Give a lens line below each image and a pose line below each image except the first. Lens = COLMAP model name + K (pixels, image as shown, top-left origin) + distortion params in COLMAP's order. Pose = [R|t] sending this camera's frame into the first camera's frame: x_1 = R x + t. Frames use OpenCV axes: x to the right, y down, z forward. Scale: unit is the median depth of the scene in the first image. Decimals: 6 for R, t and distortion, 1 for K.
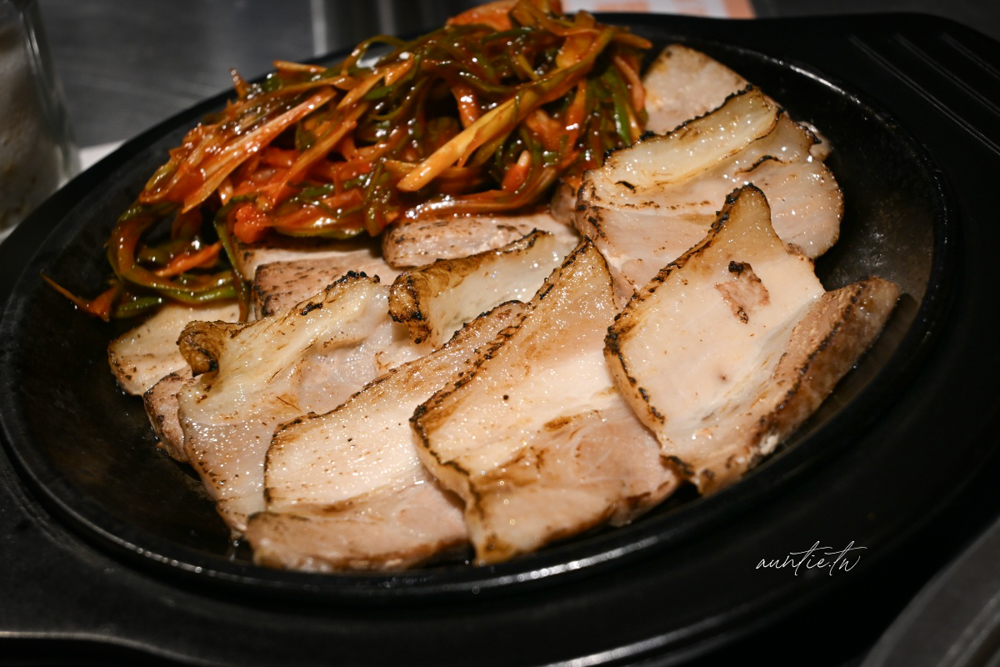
lens RADIAL K [[2130.8, 0, 500.1], [0, 2130.8, 362.0], [0, 0, 1]] dist [0.006926, -0.020310]
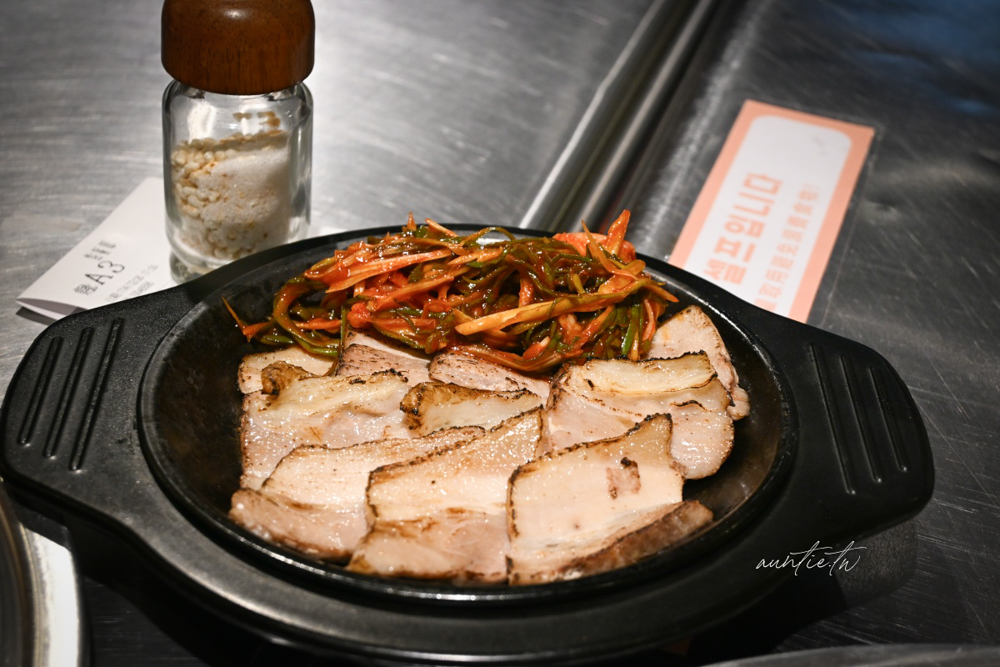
lens RADIAL K [[1978.7, 0, 500.0], [0, 1978.7, 333.5], [0, 0, 1]] dist [-0.006191, -0.025163]
pose [[0.908326, 0.361292, -0.210743, 0.277152], [-0.373168, 0.927586, -0.018171, -0.066977], [0.188917, 0.095148, 0.977373, -0.342769]]
